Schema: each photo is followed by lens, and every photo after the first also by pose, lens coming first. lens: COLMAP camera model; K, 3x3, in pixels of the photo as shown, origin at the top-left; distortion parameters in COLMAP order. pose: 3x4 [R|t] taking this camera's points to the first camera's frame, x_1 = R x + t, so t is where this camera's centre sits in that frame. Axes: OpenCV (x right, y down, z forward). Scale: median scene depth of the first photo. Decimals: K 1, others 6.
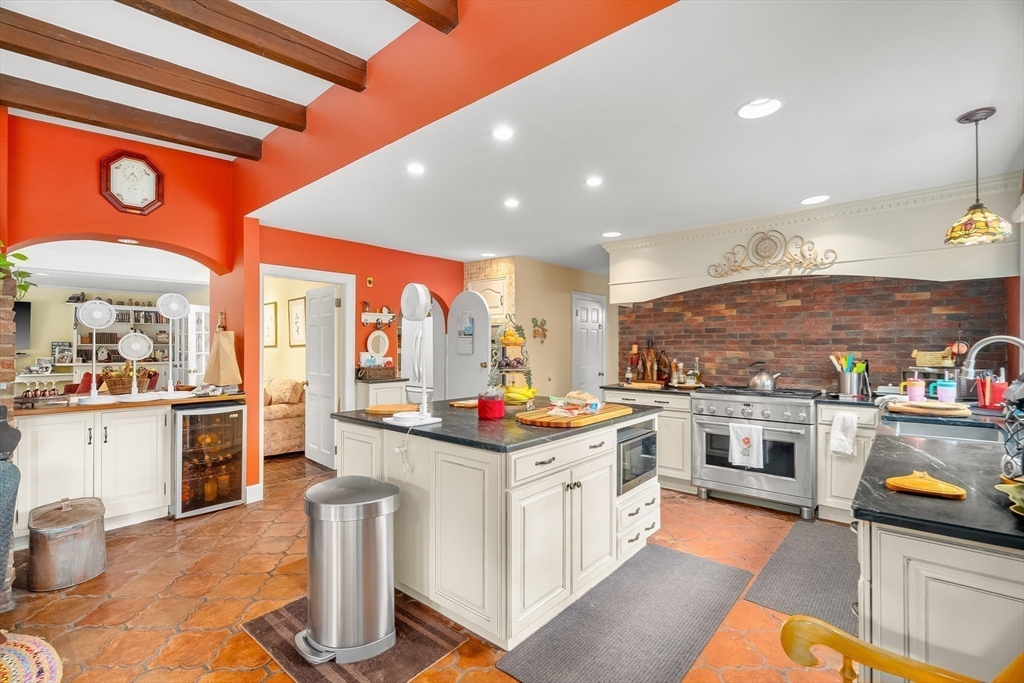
lens RADIAL K [[464.5, 0, 509.6], [0, 464.5, 338.1], [0, 0, 1]] dist [-0.001654, 0.001279]
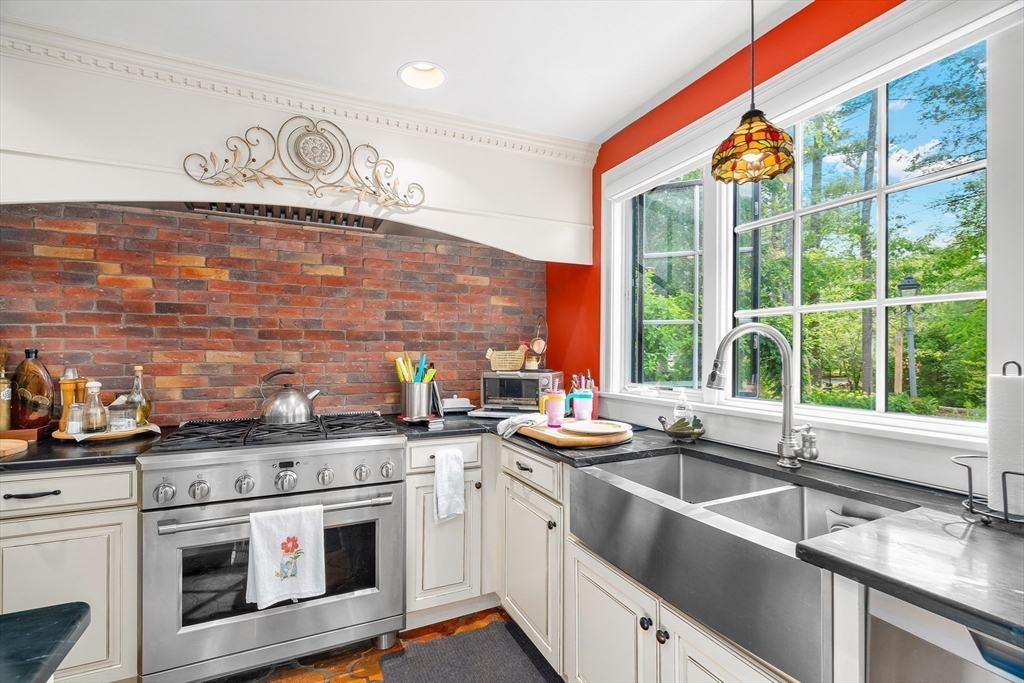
lens RADIAL K [[461.1, 0, 507.9], [0, 461.1, 352.1], [0, 0, 1]] dist [-0.000131, 0.000754]
pose [[0.408557, -0.000161, 0.912733, 0.161837], [-0.019735, 0.999765, 0.009011, 0.019657], [-0.912519, -0.021694, 0.408458, 0.552333]]
